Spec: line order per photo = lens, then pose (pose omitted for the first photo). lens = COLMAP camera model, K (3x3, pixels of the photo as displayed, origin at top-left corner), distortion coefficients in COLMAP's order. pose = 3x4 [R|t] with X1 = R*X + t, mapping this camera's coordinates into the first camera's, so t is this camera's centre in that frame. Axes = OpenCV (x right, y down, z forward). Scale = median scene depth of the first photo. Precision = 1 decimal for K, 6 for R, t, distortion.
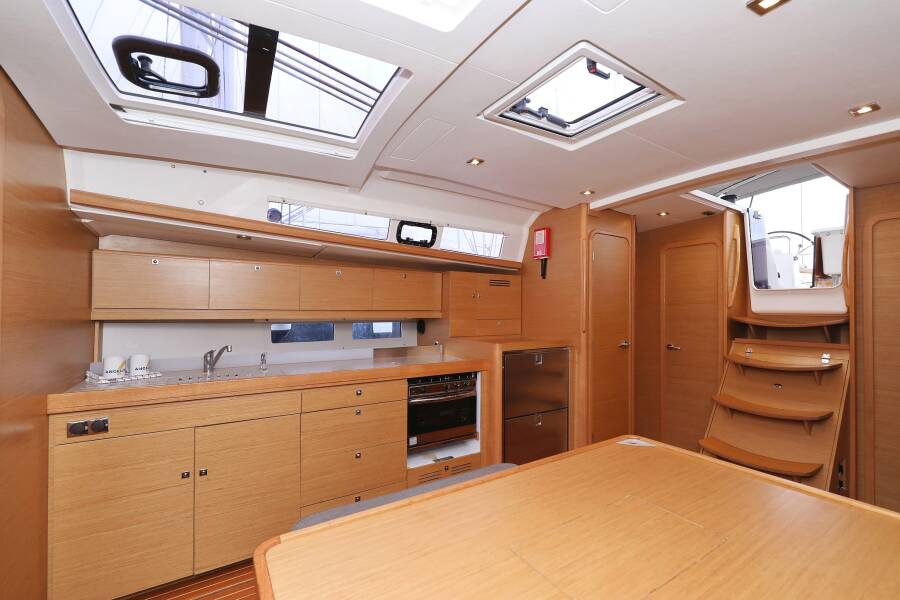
lens RADIAL K [[391.3, 0, 482.5], [0, 391.3, 311.9], [0, 0, 1]] dist [0.007912, 0.001155]
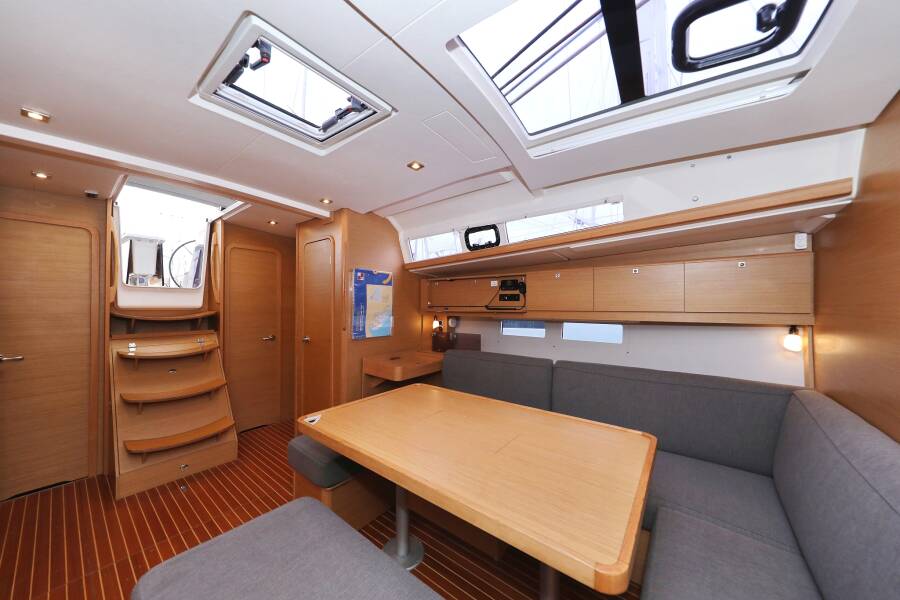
lens RADIAL K [[305.7, 0, 449.7], [0, 305.7, 302.9], [0, 0, 1]] dist [0.002375, -0.000132]
pose [[-0.269491, 0.001729, 0.963001, -0.369867], [-0.002943, 0.999992, -0.002619, -0.014241], [-0.962999, -0.003540, -0.269483, 0.508745]]
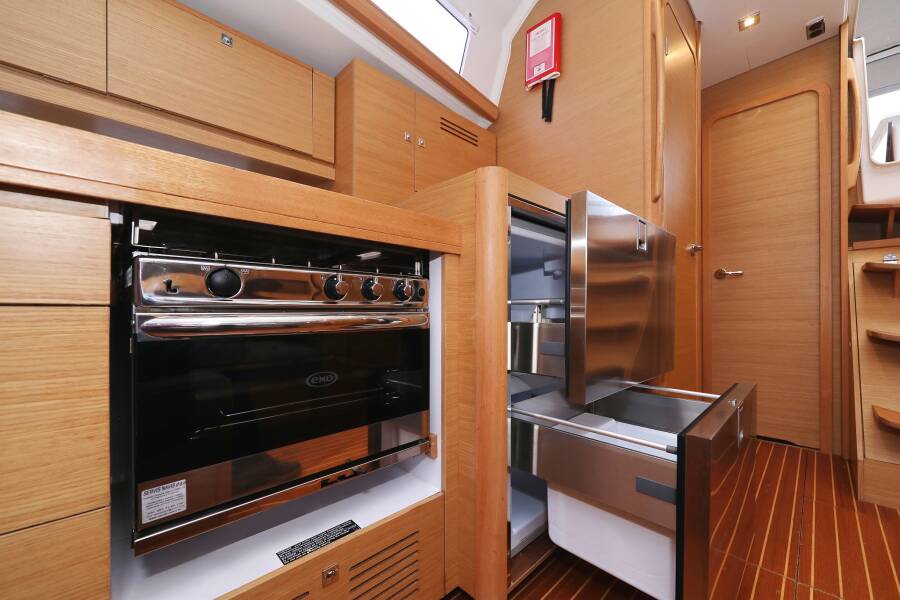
lens RADIAL K [[341.8, 0, 456.1], [0, 341.8, 310.7], [0, 0, 1]] dist [0.006210, -0.000168]
pose [[0.991350, -0.014333, 0.130459, -0.030666], [0.014622, 0.999892, -0.001255, 0.198093], [-0.130427, 0.003152, 0.991453, 0.696228]]
